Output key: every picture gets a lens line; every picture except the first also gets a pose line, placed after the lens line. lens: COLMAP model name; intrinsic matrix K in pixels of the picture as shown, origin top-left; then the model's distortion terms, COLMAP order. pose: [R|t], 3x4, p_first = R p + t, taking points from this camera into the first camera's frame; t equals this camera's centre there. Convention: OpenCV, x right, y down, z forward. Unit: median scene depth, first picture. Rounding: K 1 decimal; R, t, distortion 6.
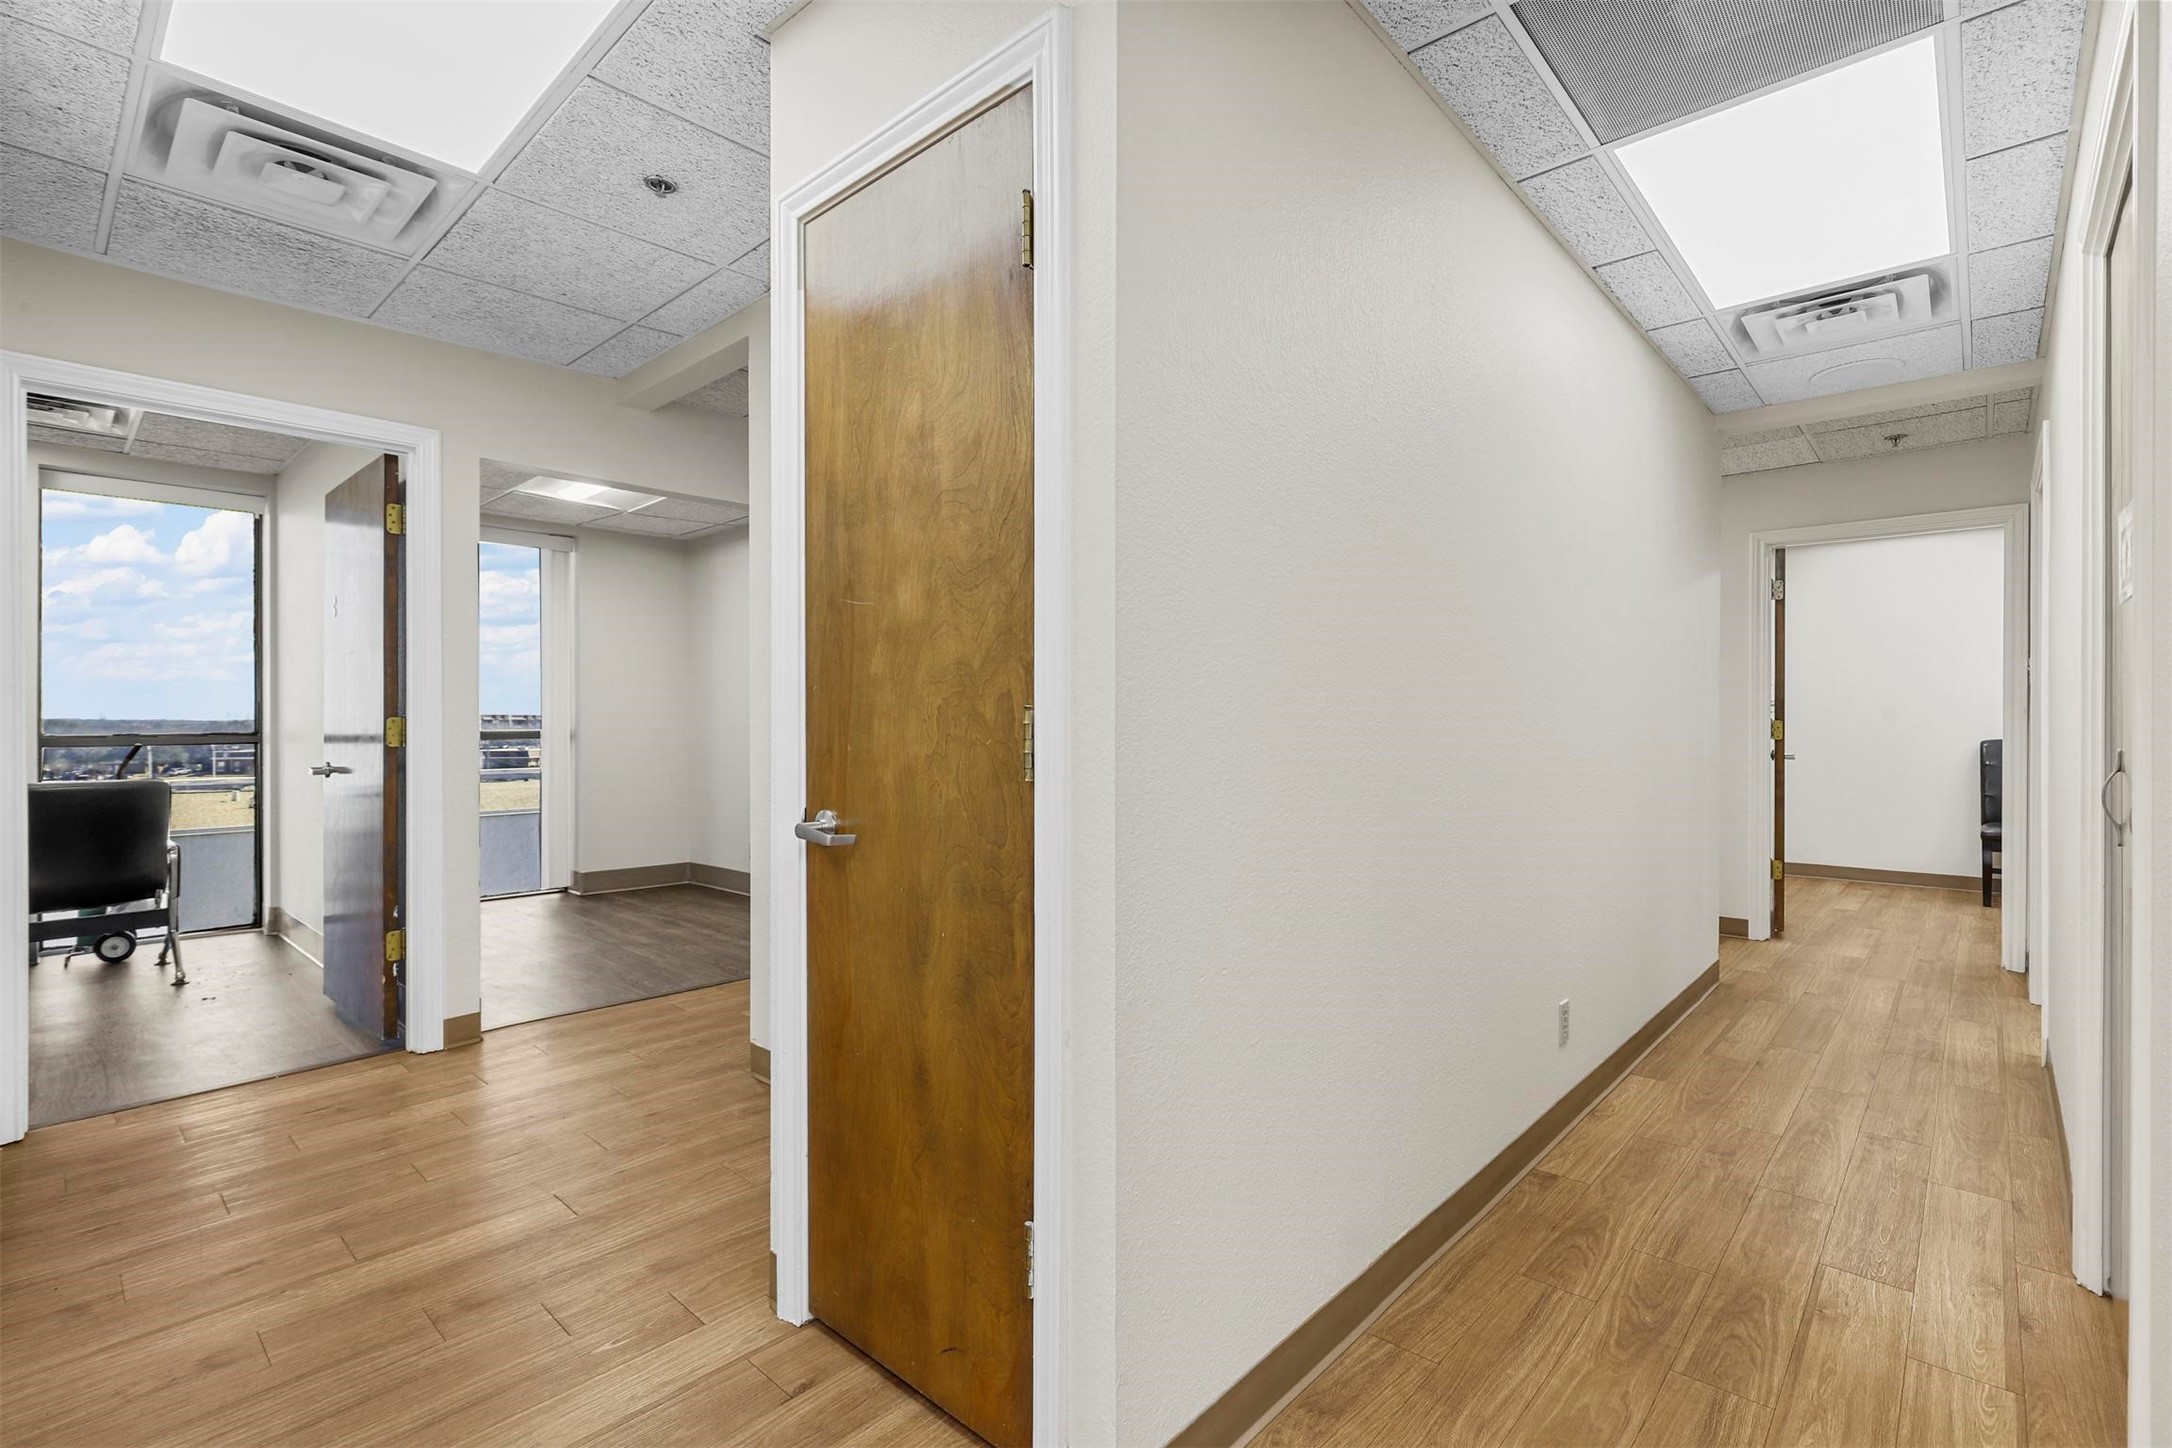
lens RADIAL K [[984.3, 0, 1078.7], [0, 984.3, 729.3], [0, 0, 1]] dist [-0.001076, 0.000387]
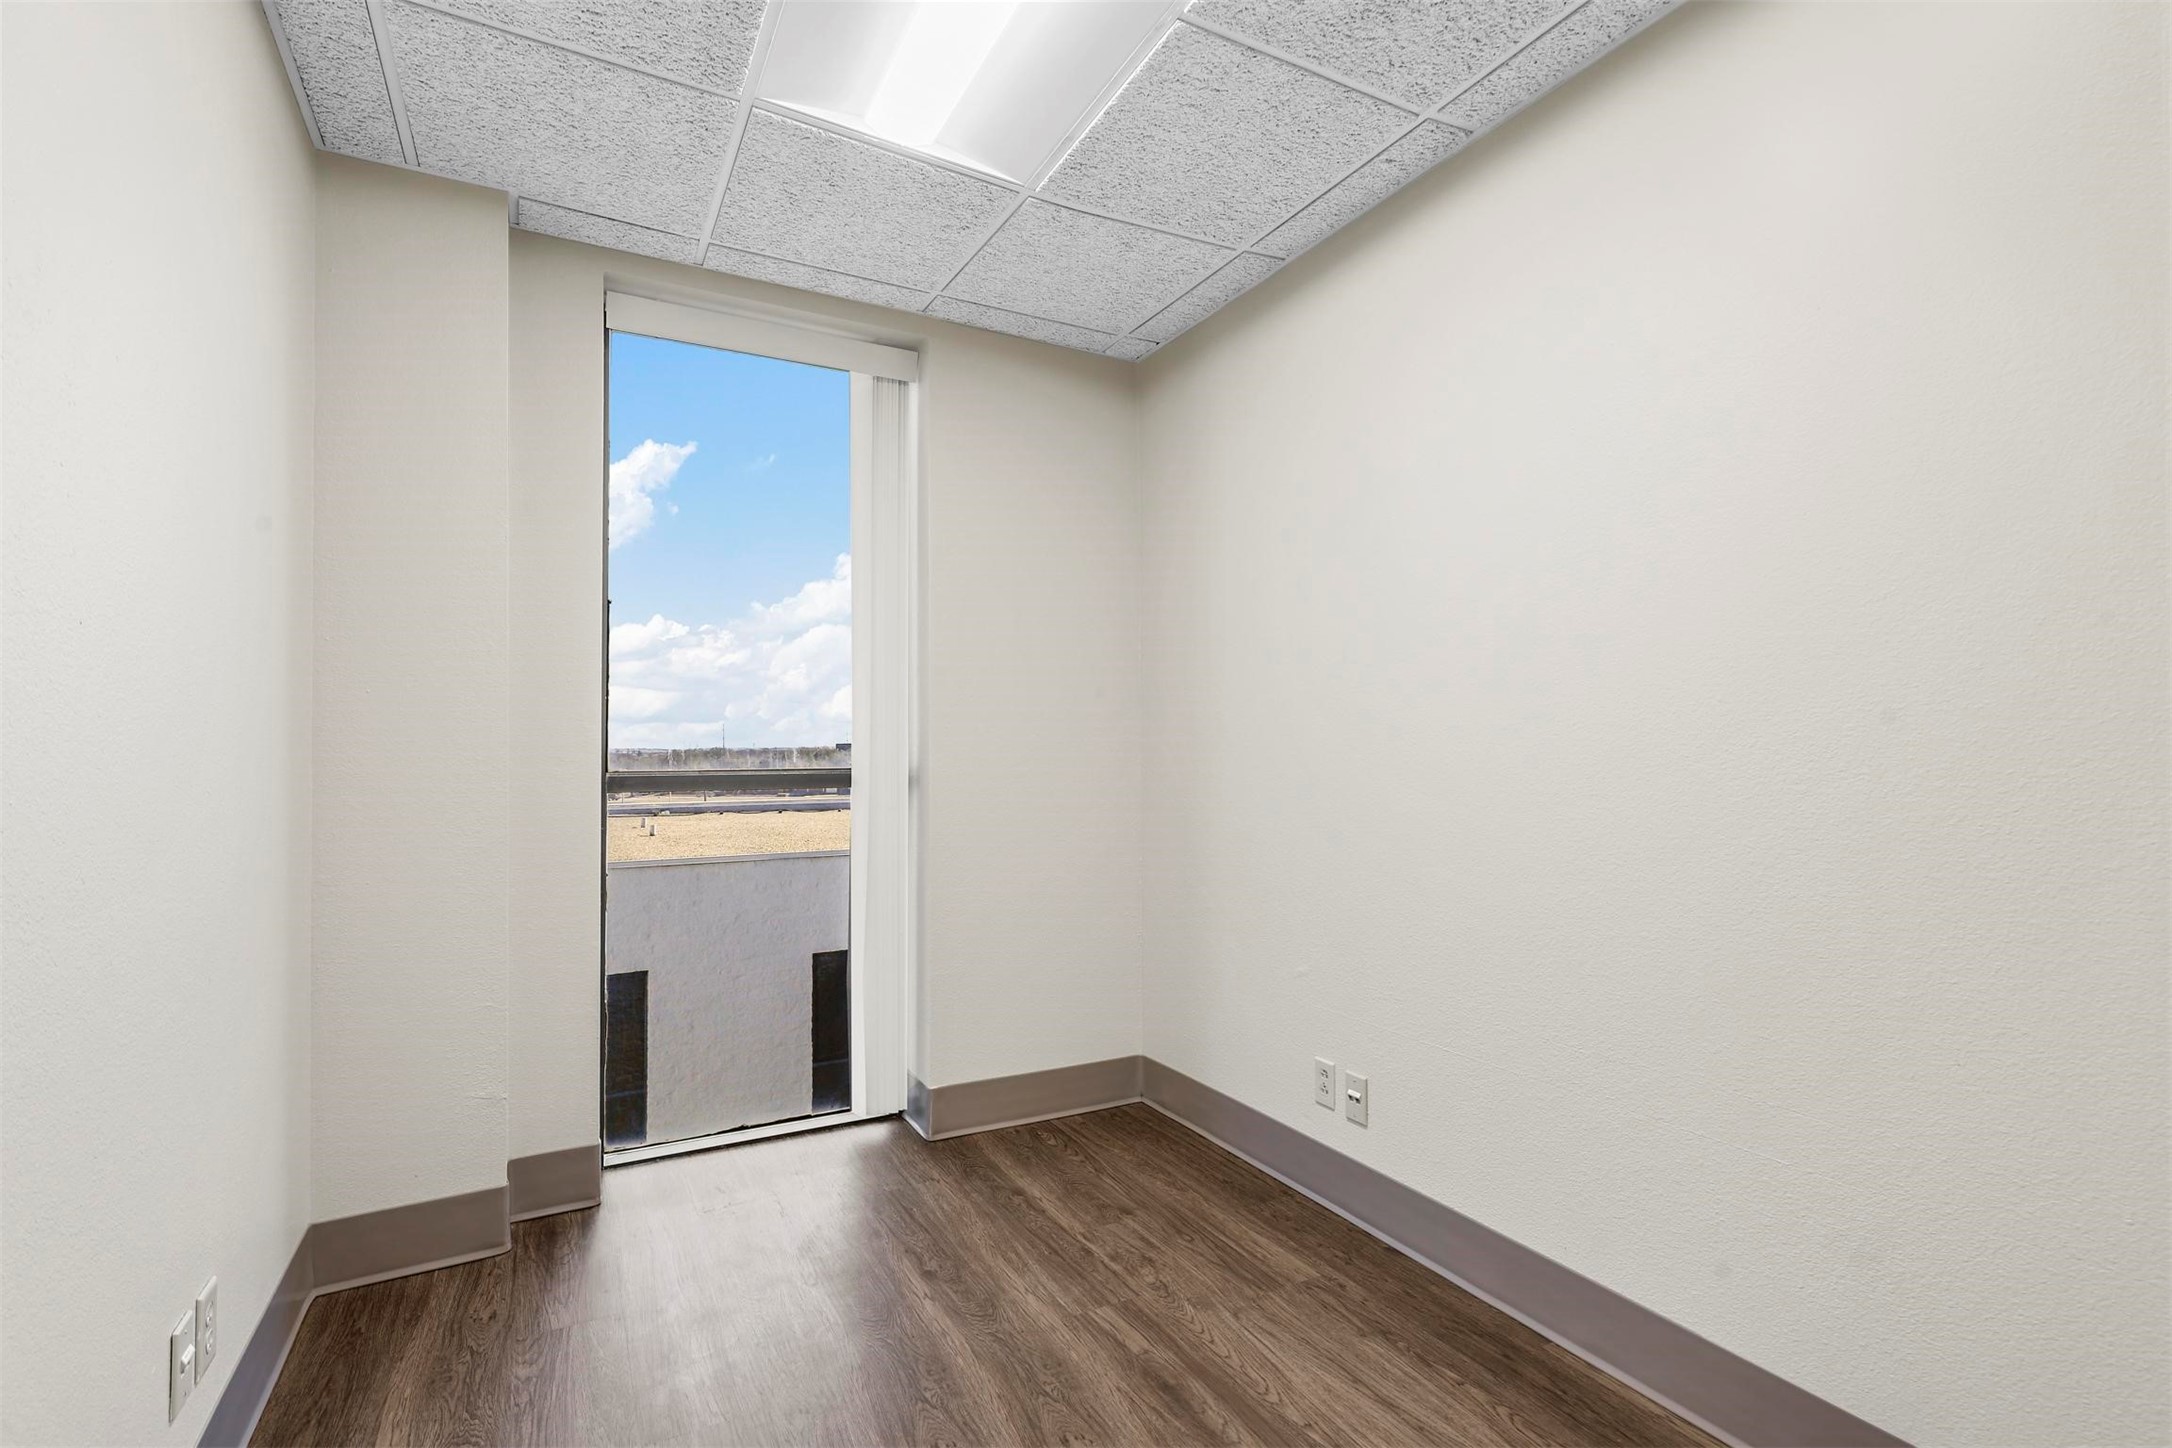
lens RADIAL K [[988.6, 0, 1075.5], [0, 988.6, 746.2], [0, 0, 1]] dist [-0.000031, -0.000157]
pose [[0.942406, -0.002519, -0.334462, -0.453716], [-0.000678, 0.999955, -0.009442, -0.008836], [0.334471, 0.009125, 0.942362, 0.929187]]
